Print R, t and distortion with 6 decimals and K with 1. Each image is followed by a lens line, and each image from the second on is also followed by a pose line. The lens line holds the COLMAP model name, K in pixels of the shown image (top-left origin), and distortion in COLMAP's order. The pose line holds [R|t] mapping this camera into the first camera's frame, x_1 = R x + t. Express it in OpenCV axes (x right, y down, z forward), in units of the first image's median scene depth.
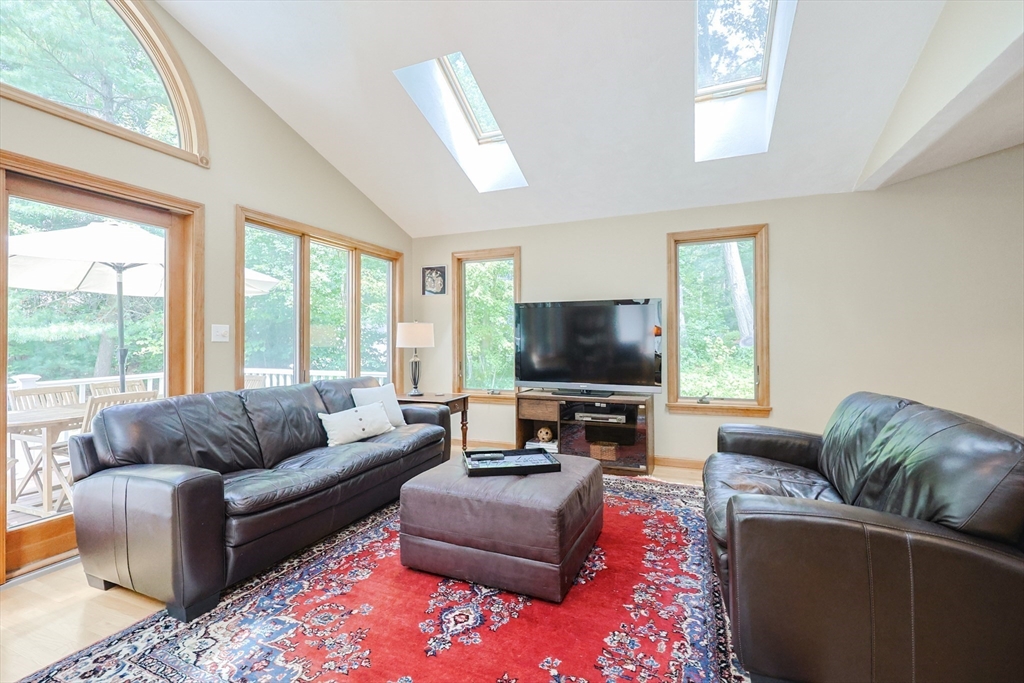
lens RADIAL K [[443.6, 0, 515.4], [0, 443.6, 338.3], [0, 0, 1]] dist [-0.002987, 0.001213]
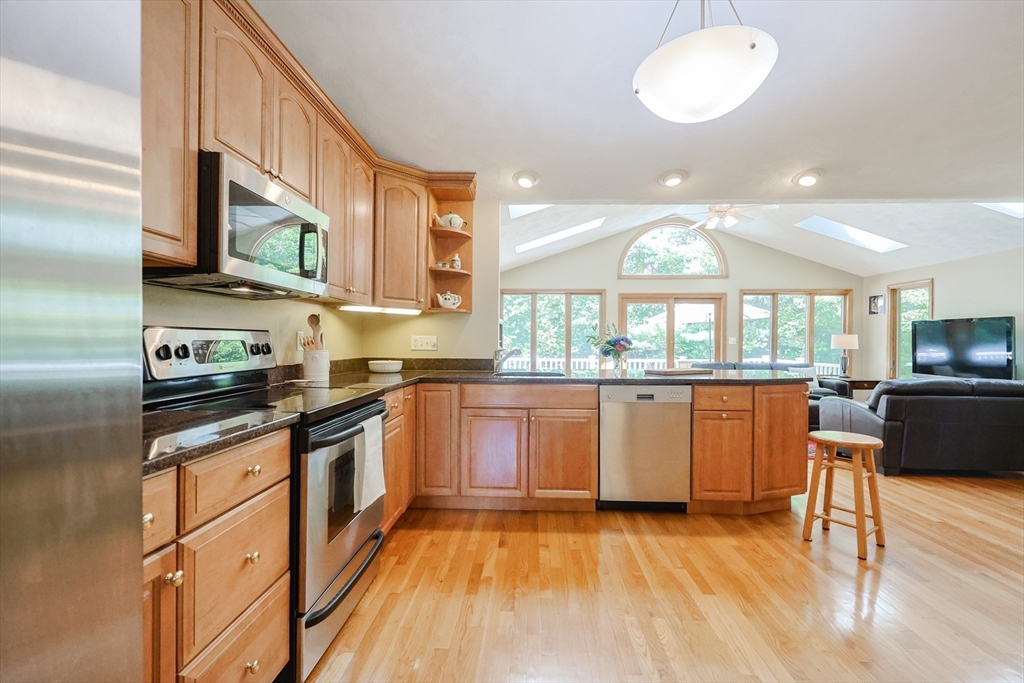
lens RADIAL K [[443.6, 0, 516.8], [0, 443.6, 340.8], [0, 0, 1]] dist [-0.002987, 0.001213]
pose [[0.334750, 0.006532, -0.942284, 1.274105], [-0.002986, 0.999978, 0.005871, -0.022230], [0.942302, 0.000849, 0.334762, -0.992506]]
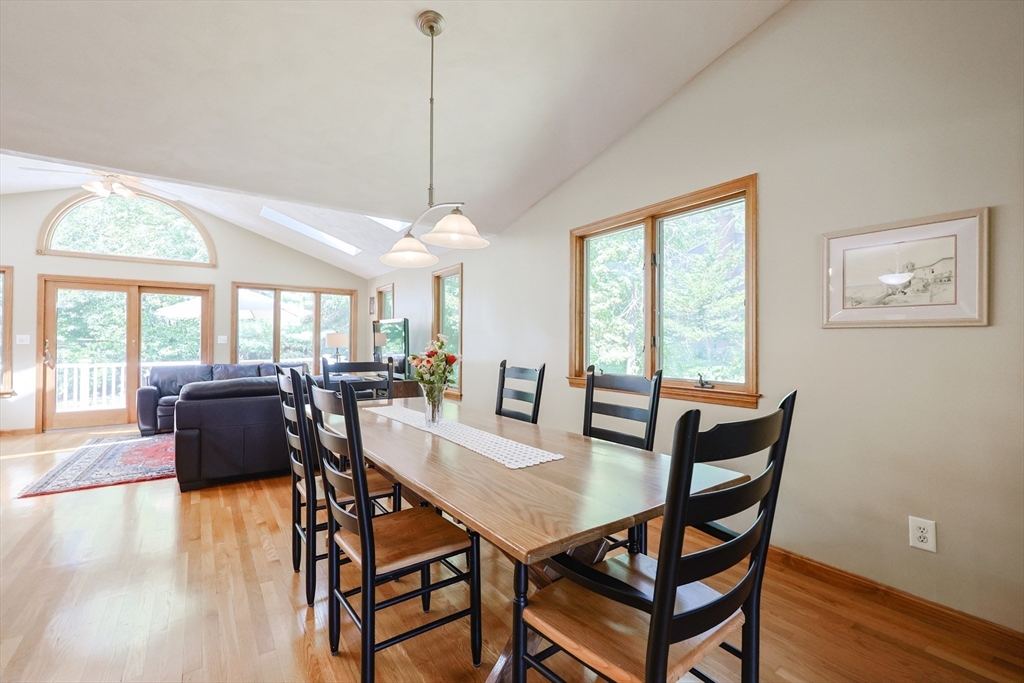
lens RADIAL K [[443.6, 0, 515.3], [0, 443.6, 338.8], [0, 0, 1]] dist [-0.002987, 0.001213]
pose [[0.841310, 0.005421, -0.540526, 1.728738], [-0.006355, 0.999980, 0.000138, -0.024030], [0.540516, 0.003319, 0.841327, -0.094981]]
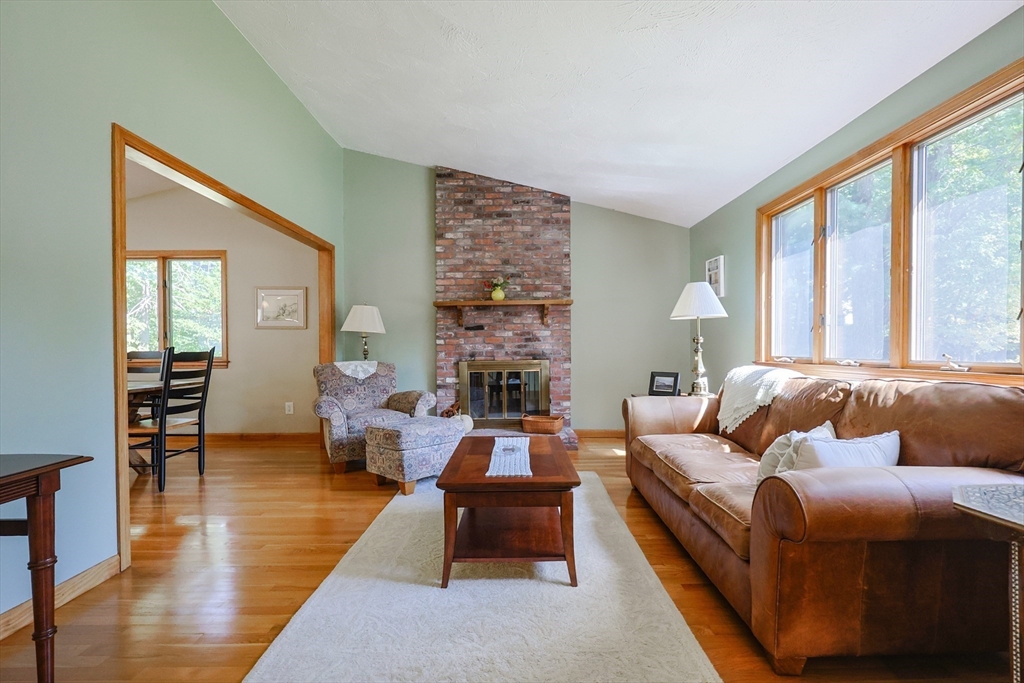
lens RADIAL K [[443.6, 0, 516.0], [0, 443.6, 347.0], [0, 0, 1]] dist [-0.002987, 0.001213]
pose [[0.925623, 0.001113, 0.378446, 2.015874], [-0.004016, 0.999968, 0.006882, 0.007647], [-0.378426, -0.007890, 0.925598, -1.038641]]
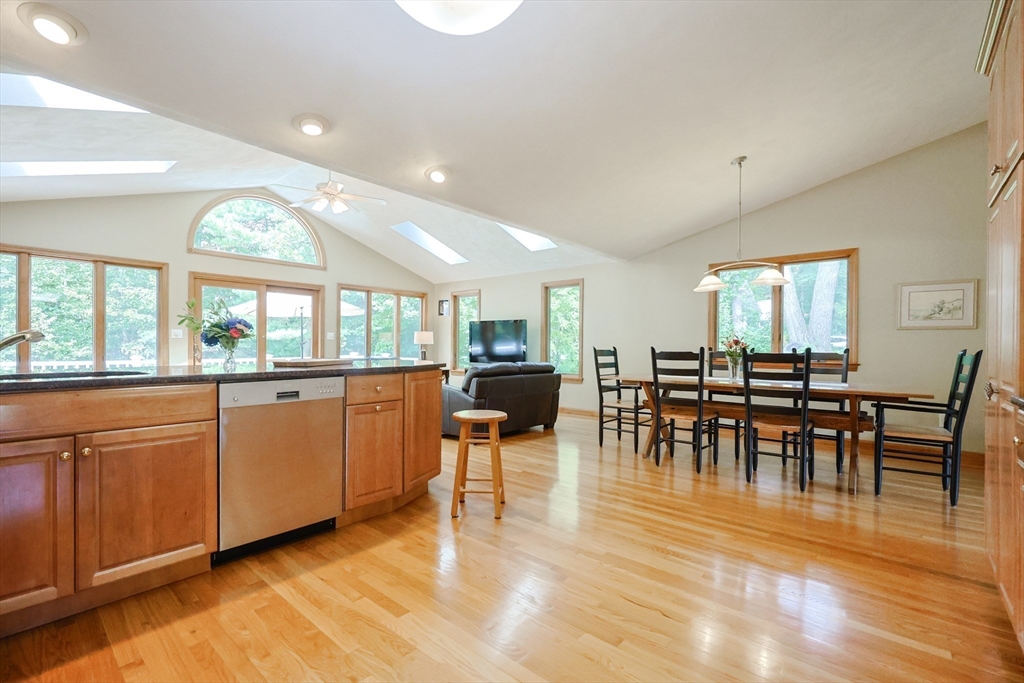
lens RADIAL K [[443.6, 0, 516.1], [0, 443.6, 351.6], [0, 0, 1]] dist [-0.002987, 0.001213]
pose [[0.948572, 0.017772, -0.316063, 1.054809], [-0.011634, 0.999705, 0.021298, 0.011387], [0.316348, -0.016526, 0.948499, -0.983500]]
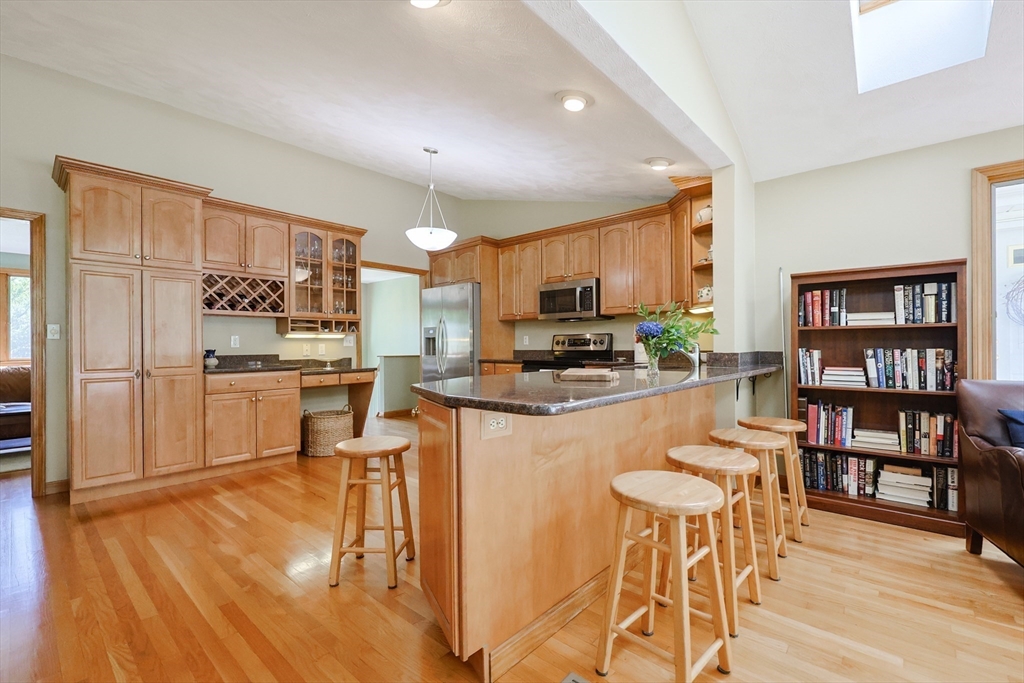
lens RADIAL K [[443.6, 0, 516.8], [0, 443.6, 345.4], [0, 0, 1]] dist [-0.002987, 0.001213]
pose [[-0.943249, 0.013931, 0.331793, 0.272417], [0.012188, 0.999899, -0.007332, 0.017452], [-0.331862, -0.002872, -0.943324, 0.405241]]
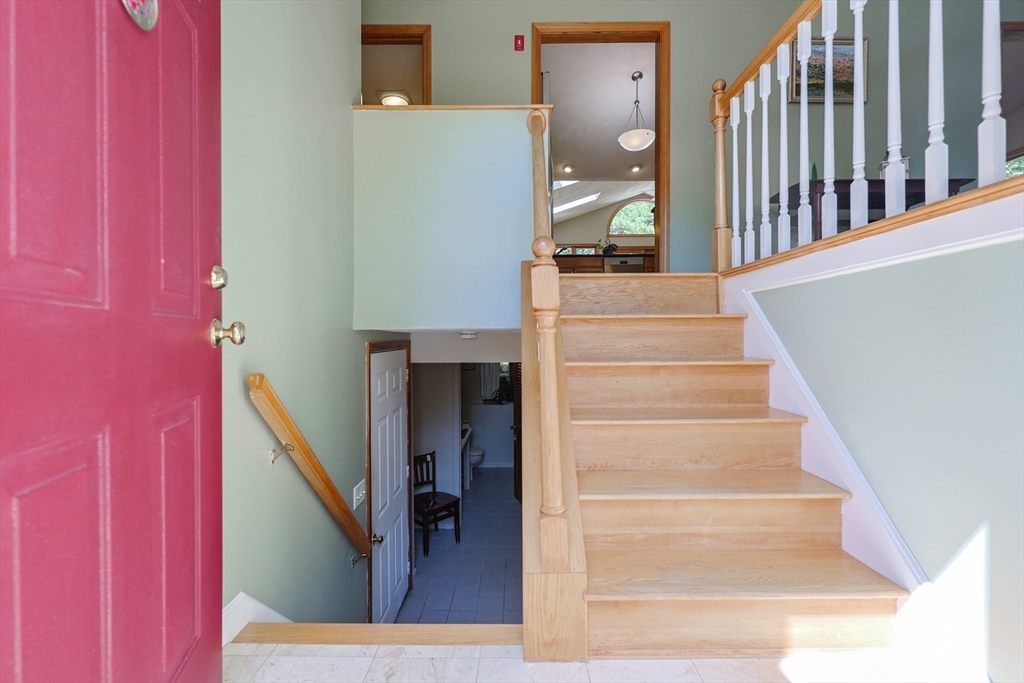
lens RADIAL K [[443.6, 0, 515.7], [0, 443.6, 338.3], [0, 0, 1]] dist [-0.002987, 0.001213]
pose [[0.366922, 0.009690, -0.930201, 2.321922], [0.006690, 0.999892, 0.013055, 0.444766], [0.930228, -0.011014, 0.366817, -1.721805]]
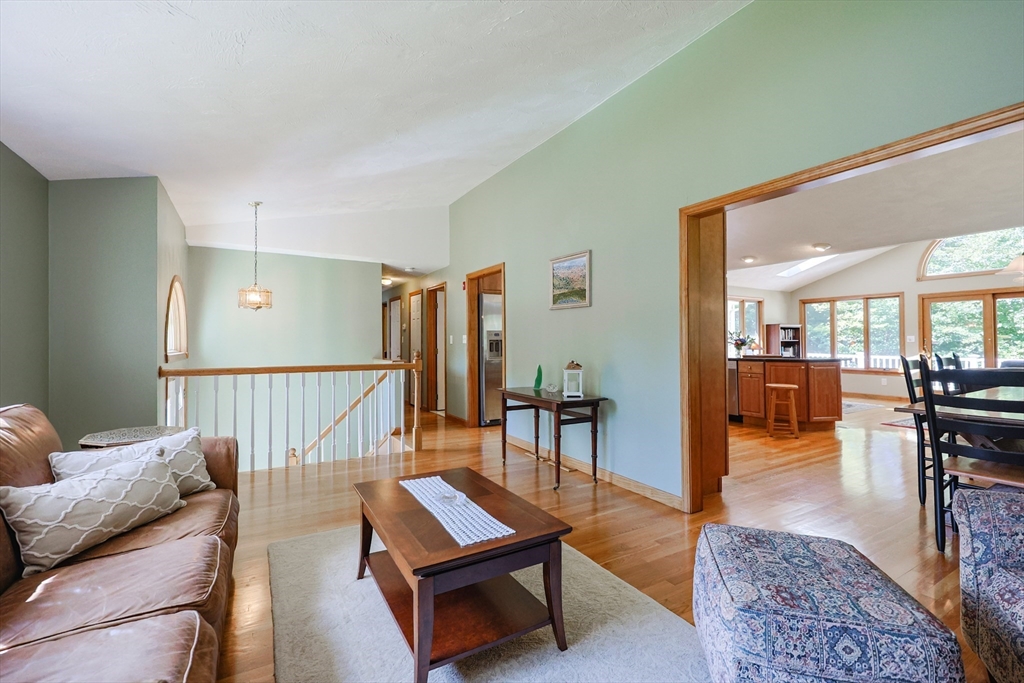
lens RADIAL K [[443.6, 0, 517.7], [0, 443.6, 334.5], [0, 0, 1]] dist [-0.002987, 0.001213]
pose [[-0.613297, -0.003519, -0.789844, 2.690018], [0.013019, 0.999809, -0.014562, -0.027023], [0.789745, -0.019214, -0.613135, 0.095481]]
